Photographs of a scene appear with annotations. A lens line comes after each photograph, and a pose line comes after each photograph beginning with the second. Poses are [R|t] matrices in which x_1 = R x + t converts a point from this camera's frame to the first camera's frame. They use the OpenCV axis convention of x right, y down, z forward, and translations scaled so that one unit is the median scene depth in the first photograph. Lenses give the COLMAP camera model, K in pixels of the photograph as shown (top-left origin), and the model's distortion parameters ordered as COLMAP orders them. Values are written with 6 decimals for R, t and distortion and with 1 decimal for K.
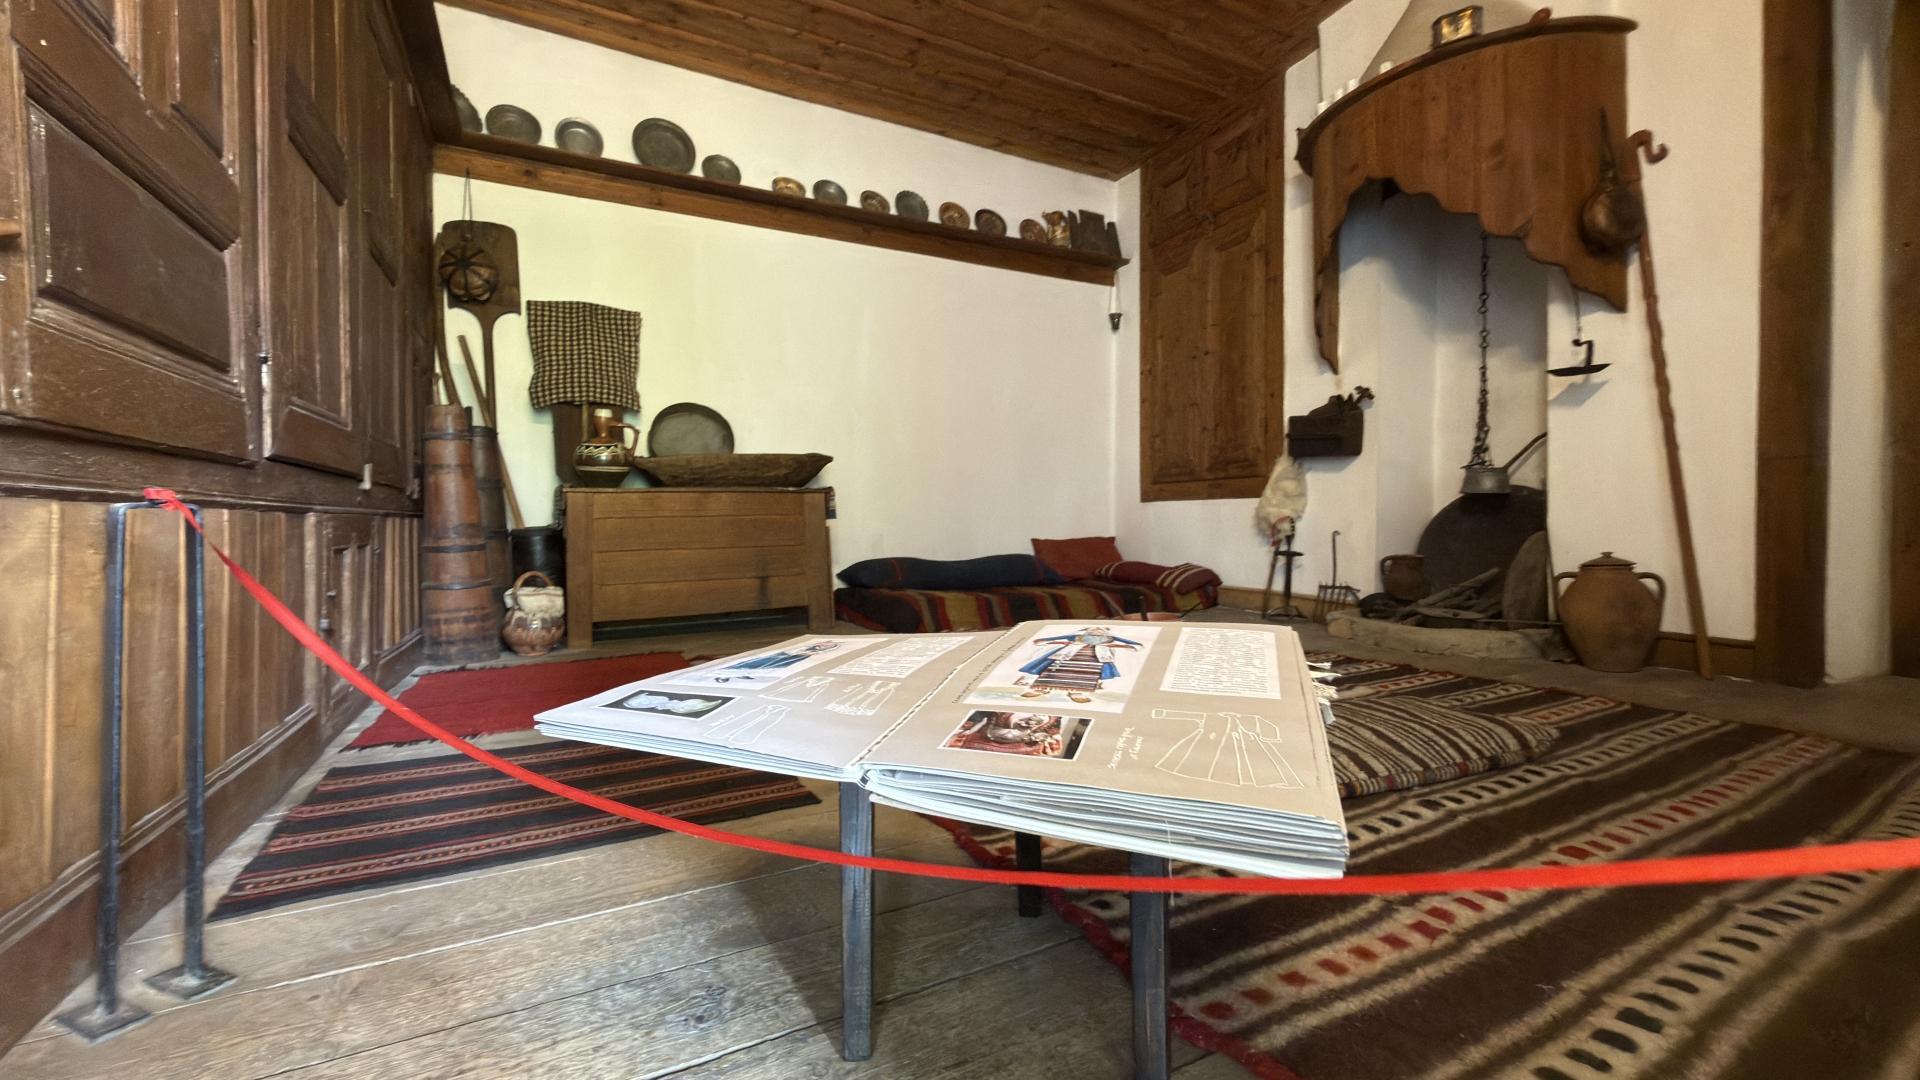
lens RADIAL K [[761.8, 0, 961.7], [0, 761.8, 536.0], [0, 0, 1]] dist [-0.001931, -0.000186]
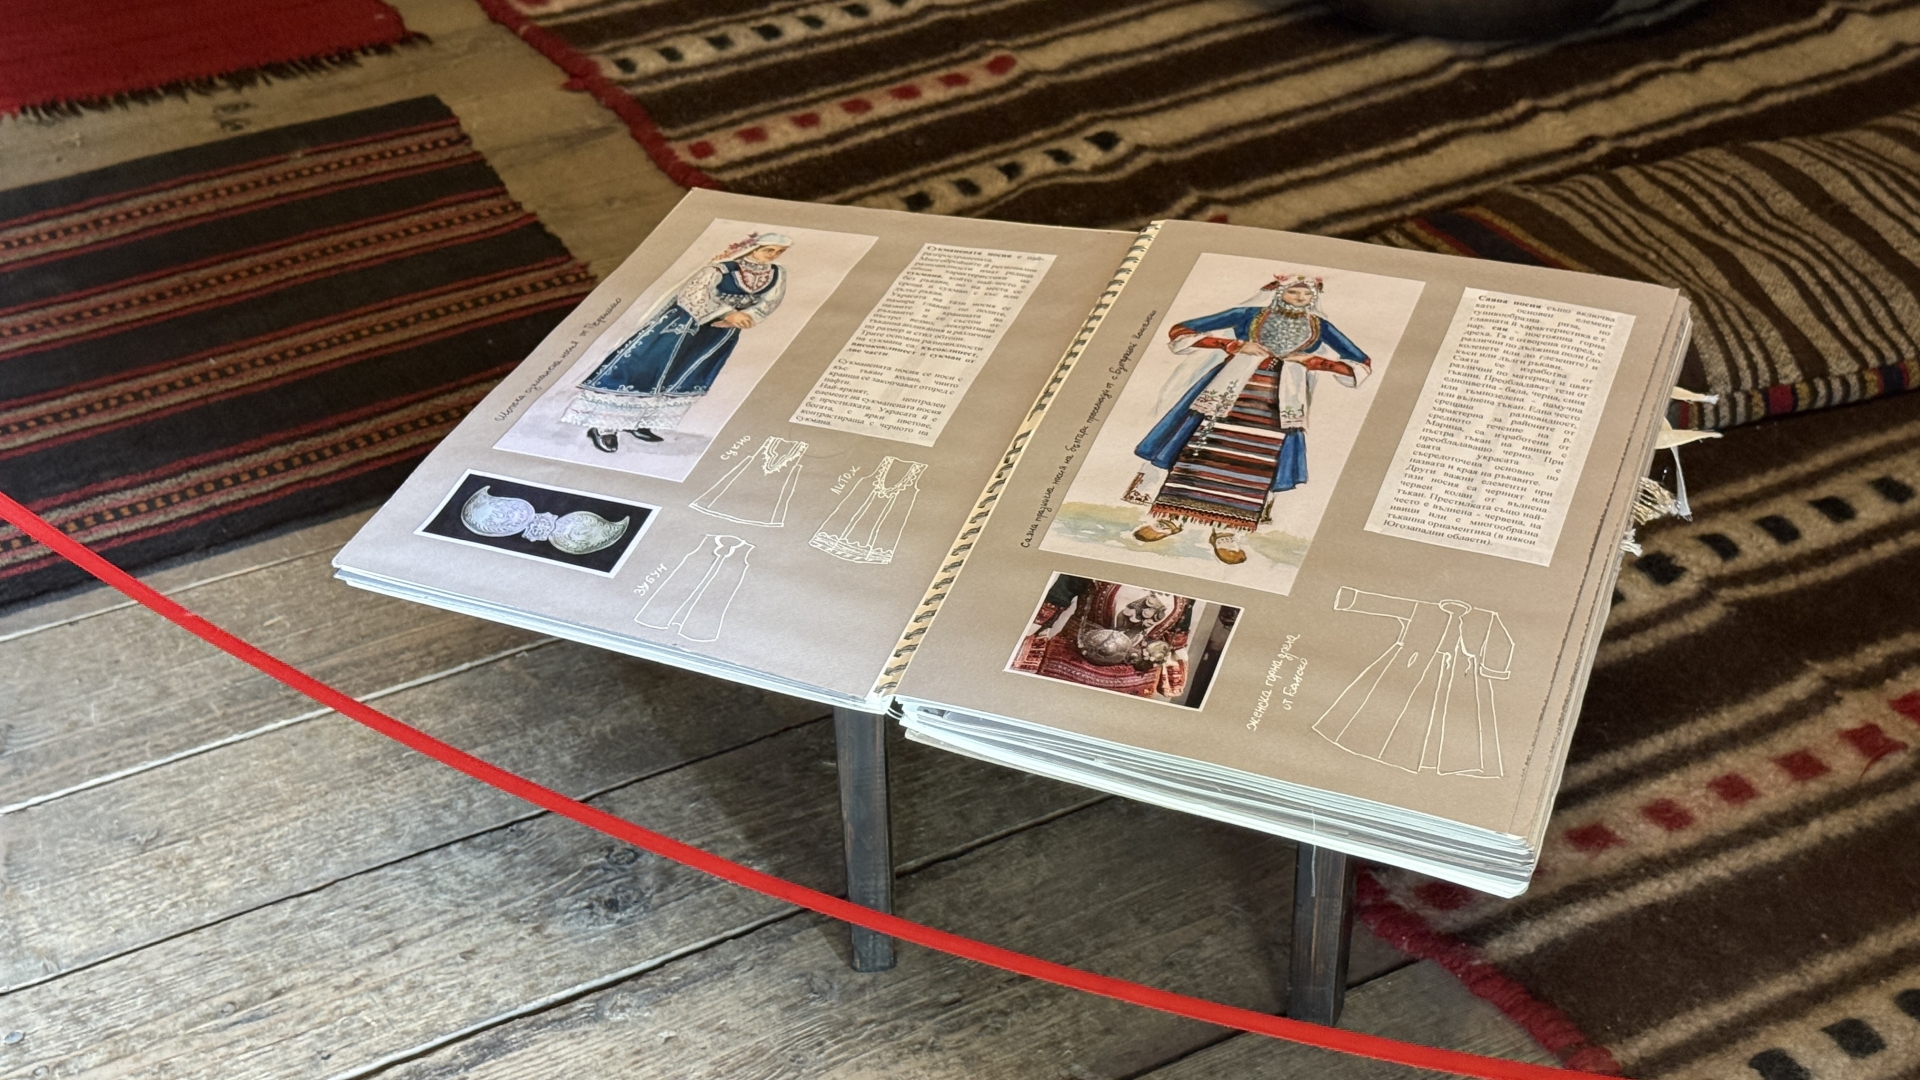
lens RADIAL K [[2698.6, 0, 977.4], [0, 2698.6, 513.6], [0, 0, 1]] dist [0.138787, -0.132314]
pose [[0.999970, -0.003006, -0.007194, -0.029312], [0.006445, 0.837910, 0.545771, -0.903710], [0.004387, -0.545800, 0.837904, -0.733463]]
